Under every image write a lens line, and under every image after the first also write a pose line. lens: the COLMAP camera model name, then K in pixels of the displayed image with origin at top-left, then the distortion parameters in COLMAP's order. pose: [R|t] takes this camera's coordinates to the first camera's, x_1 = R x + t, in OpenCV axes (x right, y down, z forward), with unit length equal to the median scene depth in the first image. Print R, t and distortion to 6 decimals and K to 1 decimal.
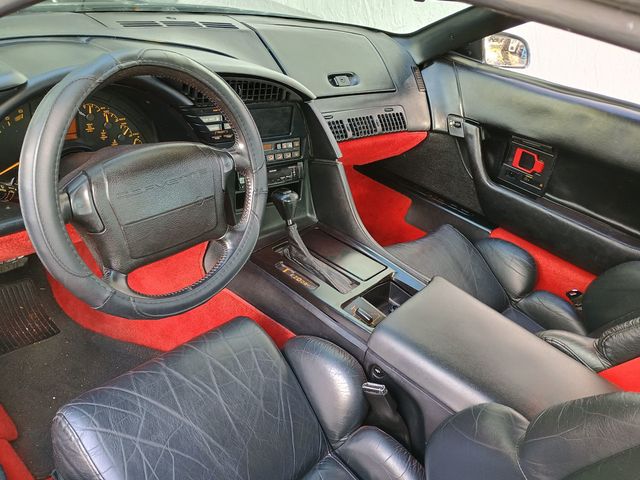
lens RADIAL K [[578.0, 0, 318.8], [0, 578.0, 241.5], [0, 0, 1]] dist [0.036515, -0.025646]
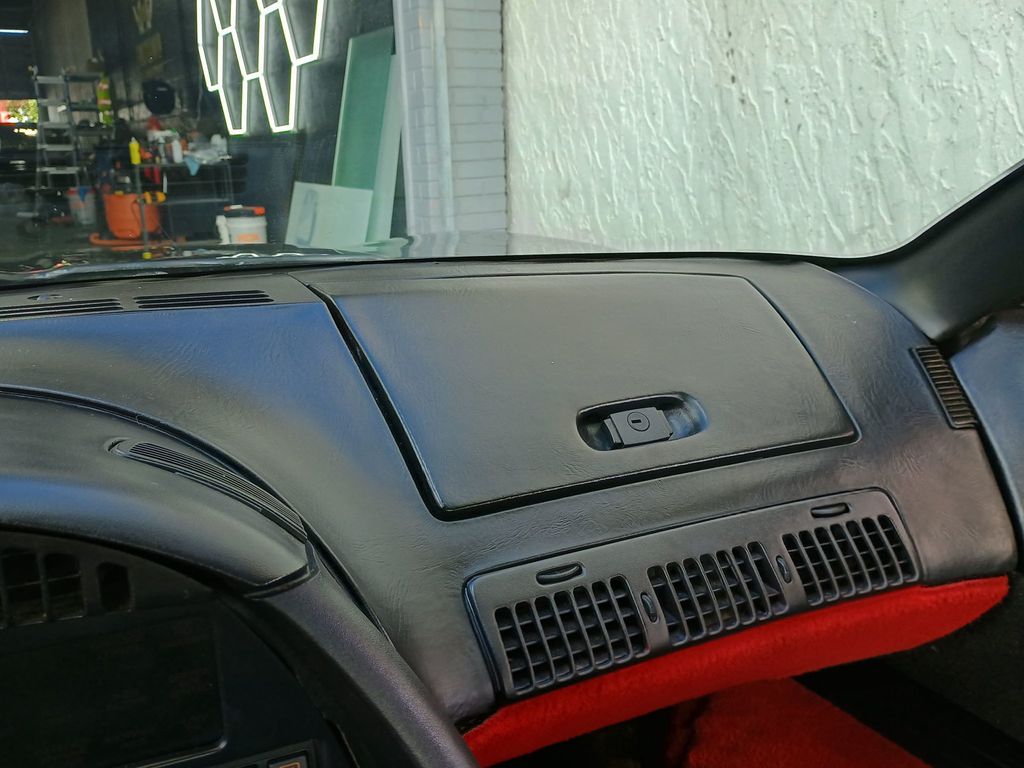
lens RADIAL K [[924.8, 0, 508.7], [0, 924.8, 376.5], [0, 0, 1]] dist [0.036515, -0.025646]
pose [[0.938166, -0.107626, -0.329032, 0.131607], [0.008905, 0.957634, -0.287851, -0.166143], [0.346072, 0.267121, 0.899378, 0.547272]]
